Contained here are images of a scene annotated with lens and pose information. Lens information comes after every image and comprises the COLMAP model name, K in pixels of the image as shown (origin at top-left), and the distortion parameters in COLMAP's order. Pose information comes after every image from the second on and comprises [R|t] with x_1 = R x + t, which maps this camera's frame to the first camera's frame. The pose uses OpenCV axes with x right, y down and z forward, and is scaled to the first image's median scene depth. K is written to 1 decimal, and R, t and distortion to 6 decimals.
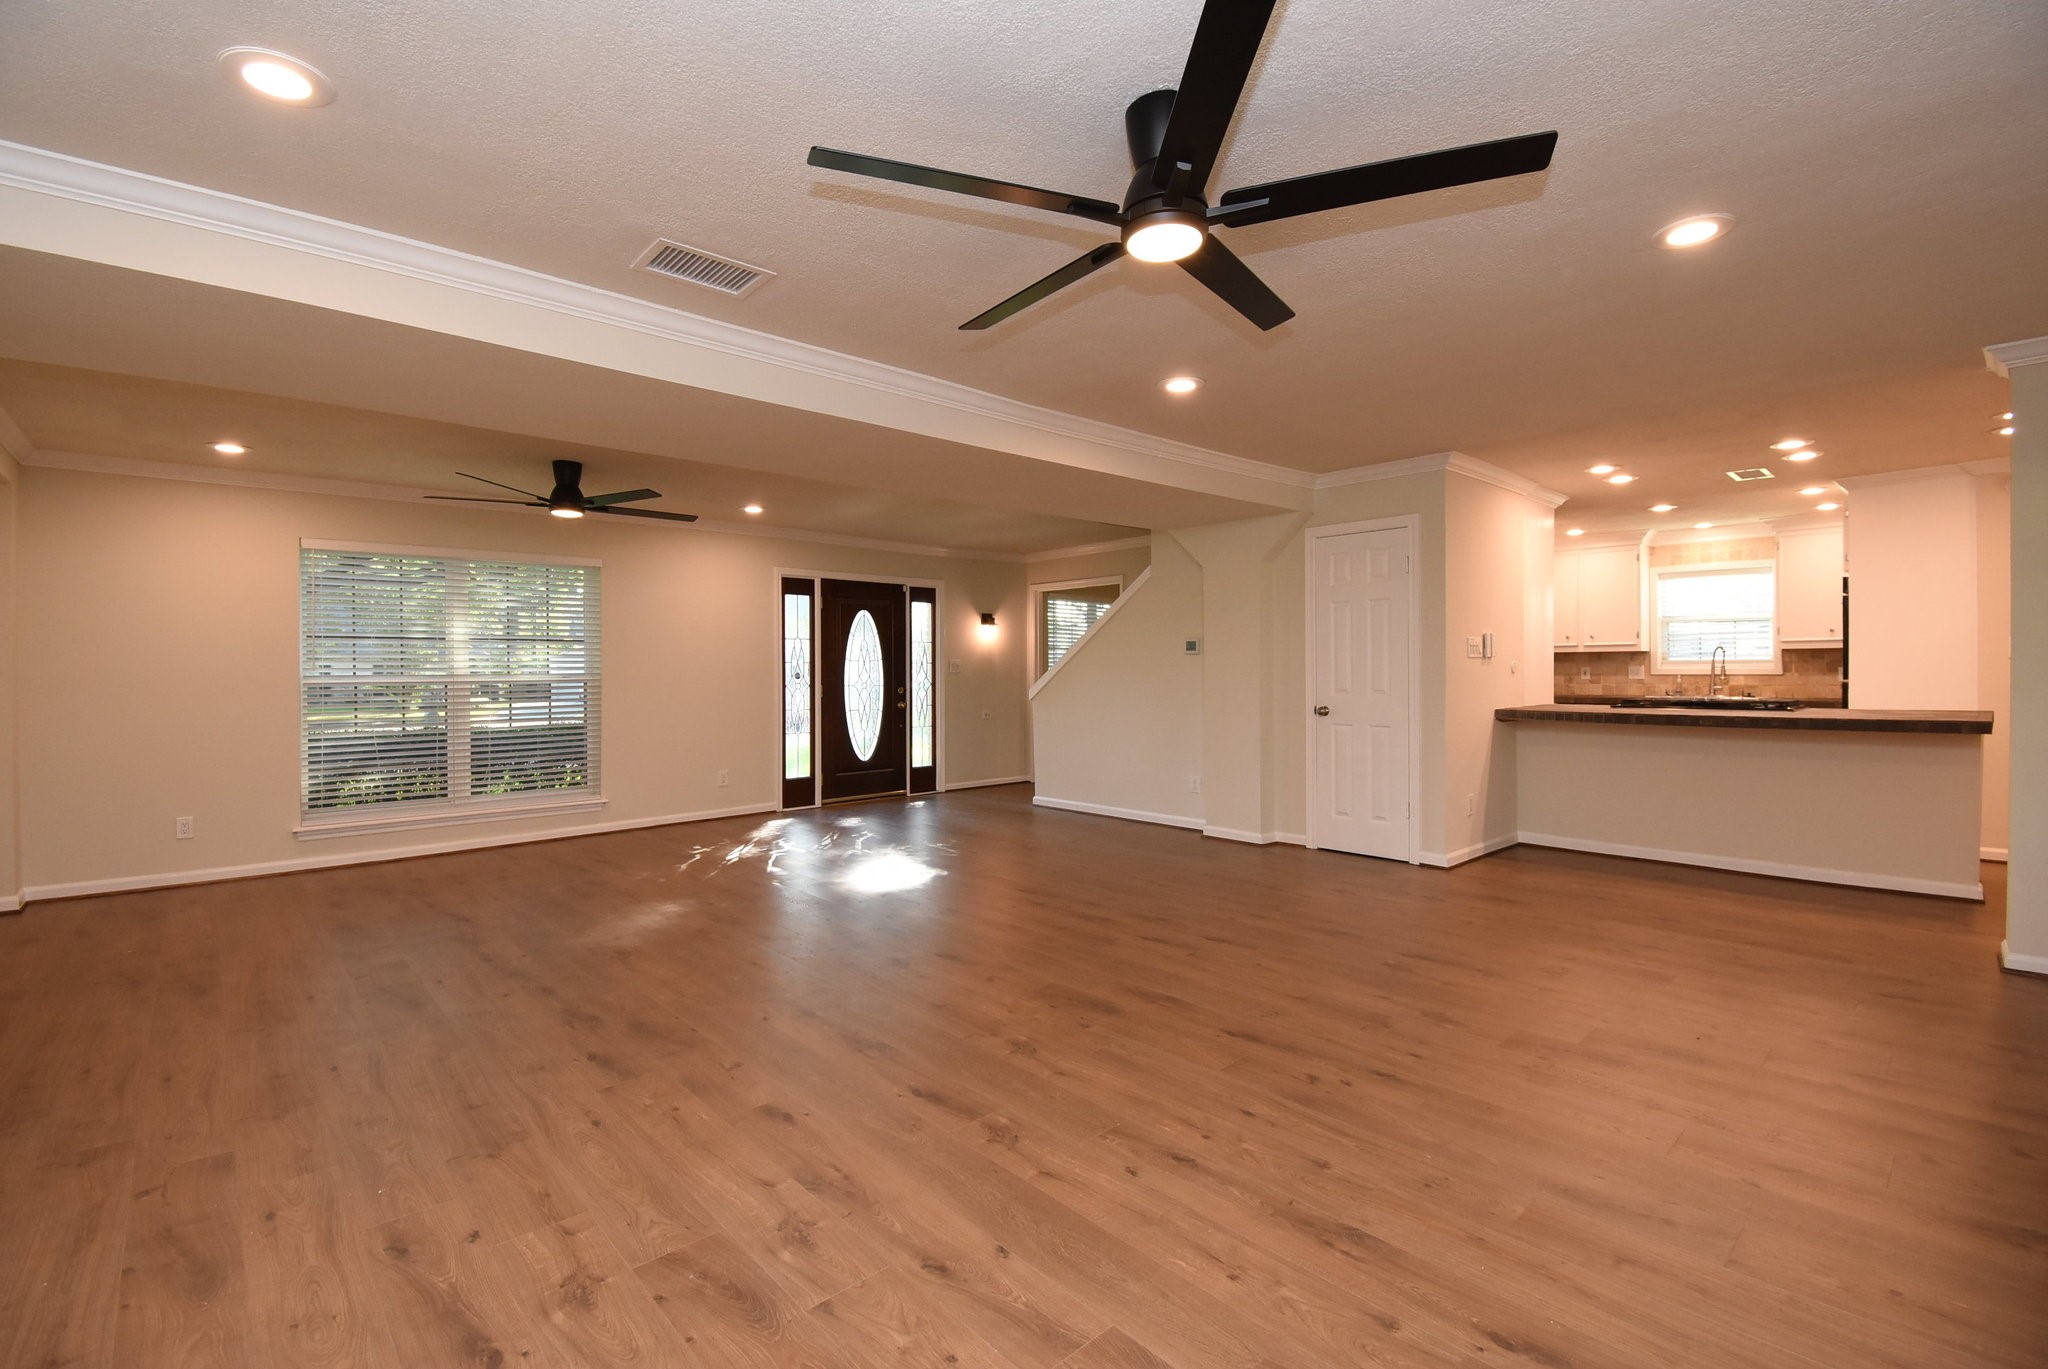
lens RADIAL K [[905.7, 0, 1020.8], [0, 905.7, 679.8], [0, 0, 1]] dist [-0.021971, -0.004466]
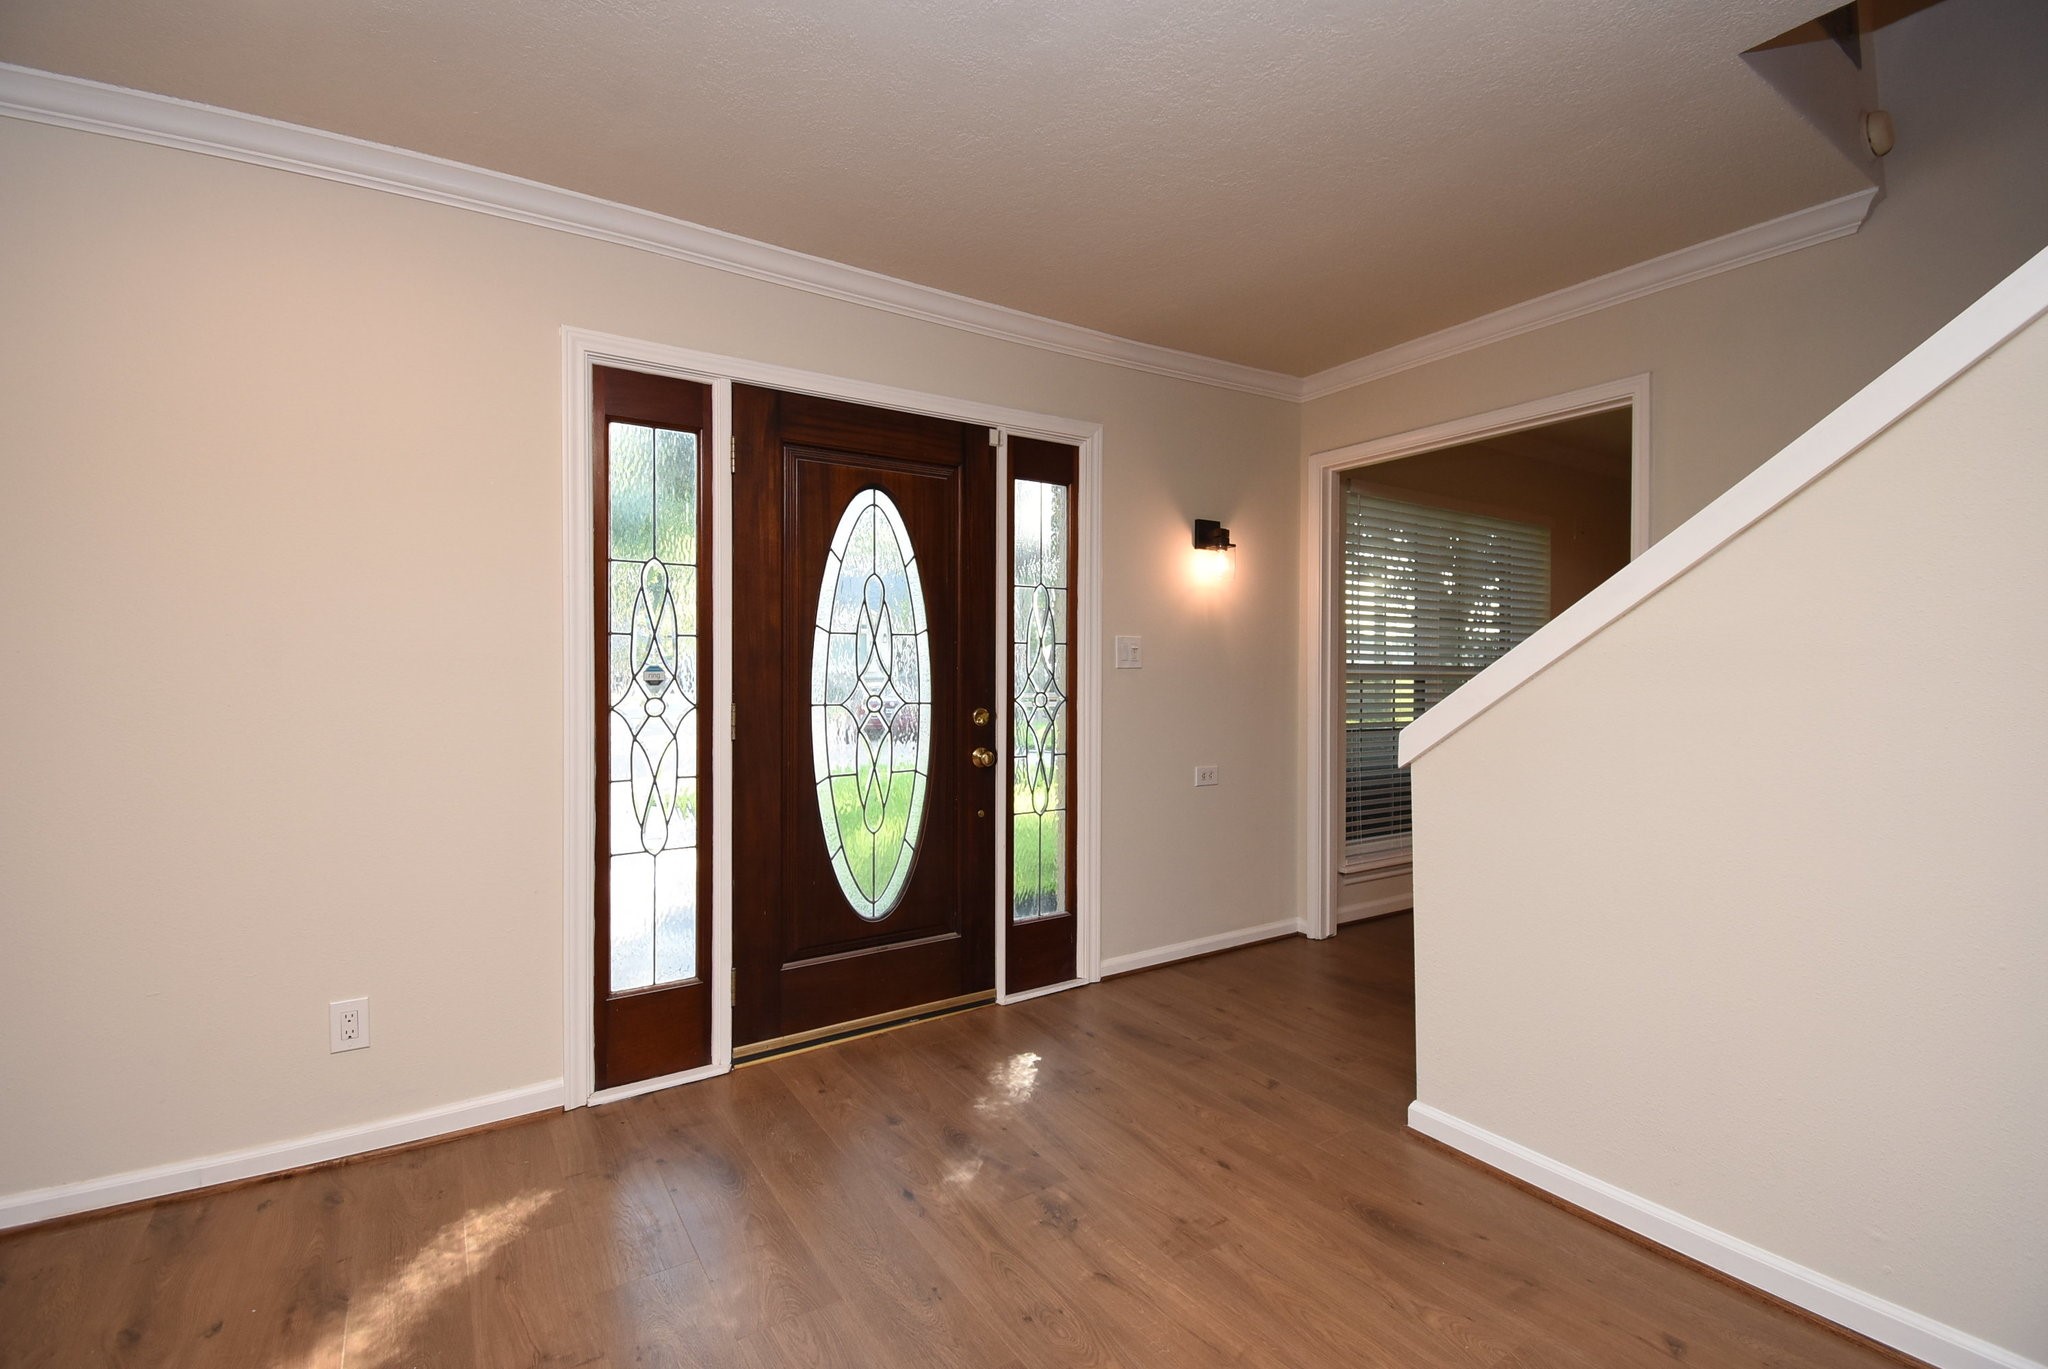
lens RADIAL K [[905.7, 0, 1023.6], [0, 905.7, 683.7], [0, 0, 1]] dist [-0.021971, -0.004466]
pose [[0.986954, 0.006043, -0.160891, -0.057830], [-0.006360, 0.999979, -0.001453, -0.001420], [0.160879, 0.002457, 0.986971, 0.651685]]
